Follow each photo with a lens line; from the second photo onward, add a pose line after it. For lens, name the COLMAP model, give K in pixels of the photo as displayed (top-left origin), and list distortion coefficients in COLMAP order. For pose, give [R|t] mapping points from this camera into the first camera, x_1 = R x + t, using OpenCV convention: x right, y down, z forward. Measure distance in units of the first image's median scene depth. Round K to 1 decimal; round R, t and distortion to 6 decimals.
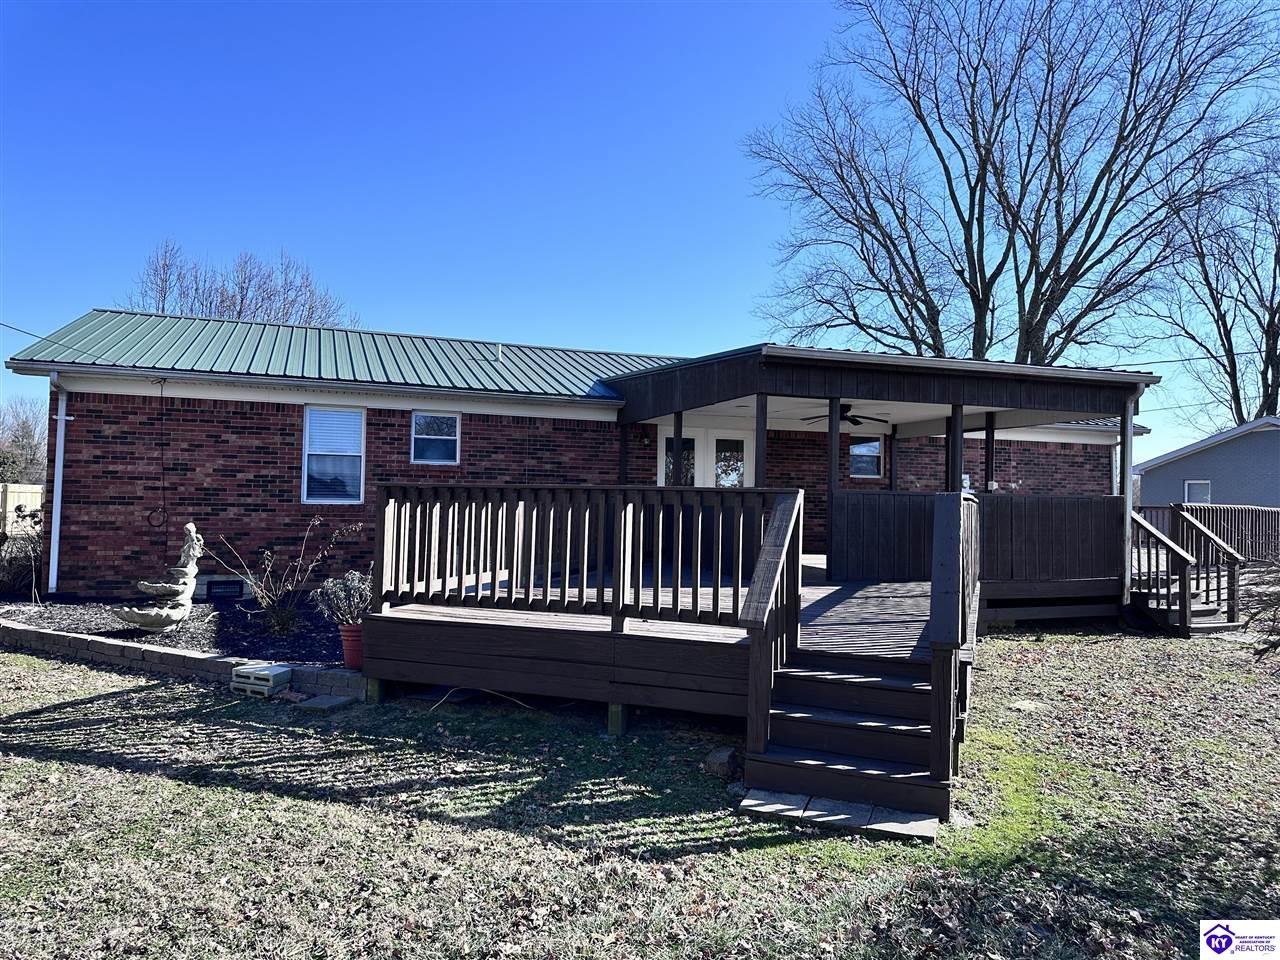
lens RADIAL K [[917.6, 0, 623.7], [0, 917.6, 469.4], [0, 0, 1]] dist [0.083323, -0.110045]
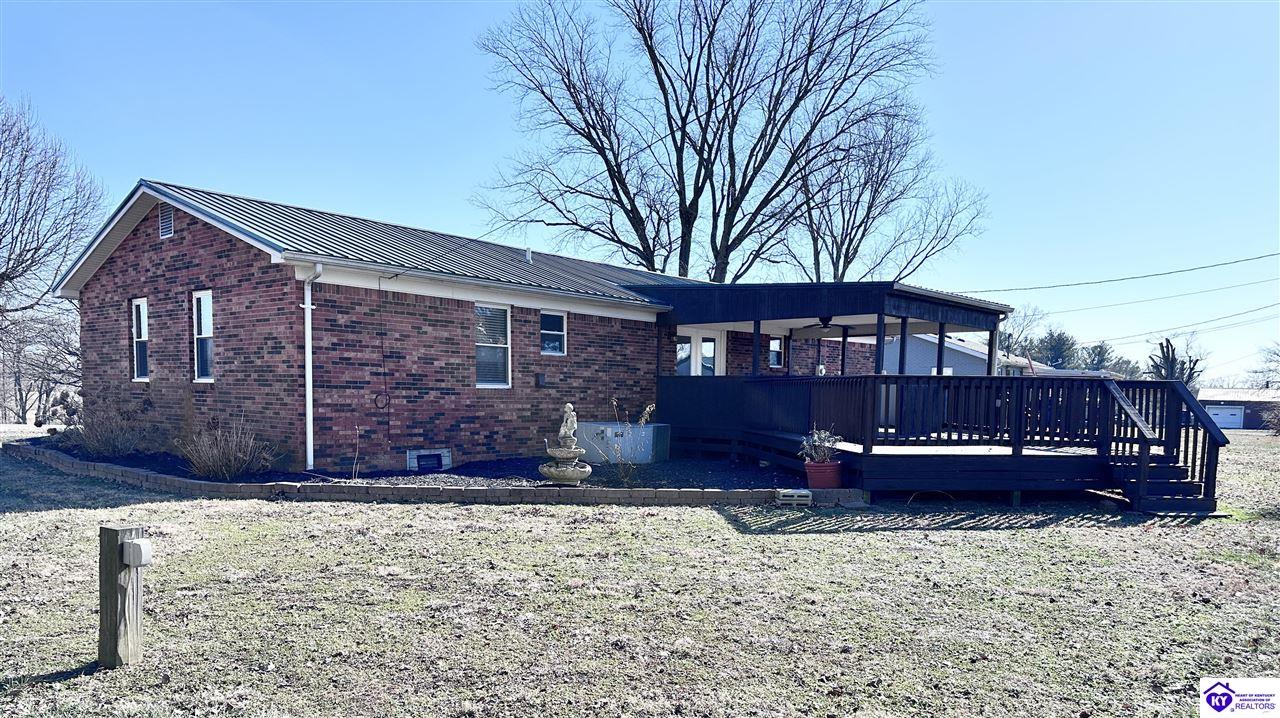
lens RADIAL K [[924.6, 0, 645.9], [0, 924.6, 490.5], [0, 0, 1]] dist [0.039249, -0.062263]
pose [[0.860942, -0.058888, 0.505283, -0.715382], [-0.017329, 0.989306, 0.144825, -0.007235], [-0.508408, -0.133442, 0.850714, -0.117072]]
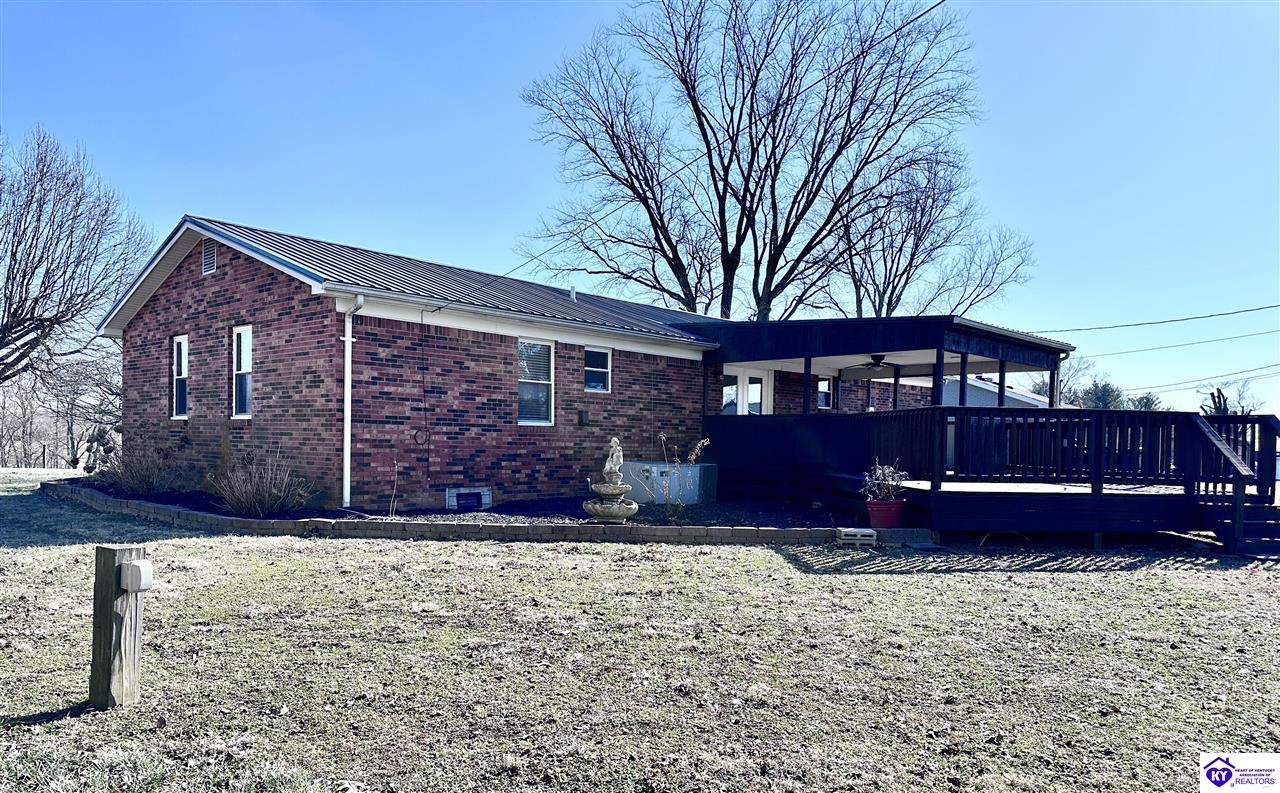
lens RADIAL K [[925.3, 0, 648.6], [0, 925.3, 484.5], [0, 0, 1]] dist [0.040028, -0.056871]
pose [[0.879630, -0.024564, 0.475024, -0.701866], [-0.017800, 0.996266, 0.084480, 0.010372], [-0.475325, -0.082767, 0.875908, -0.072677]]
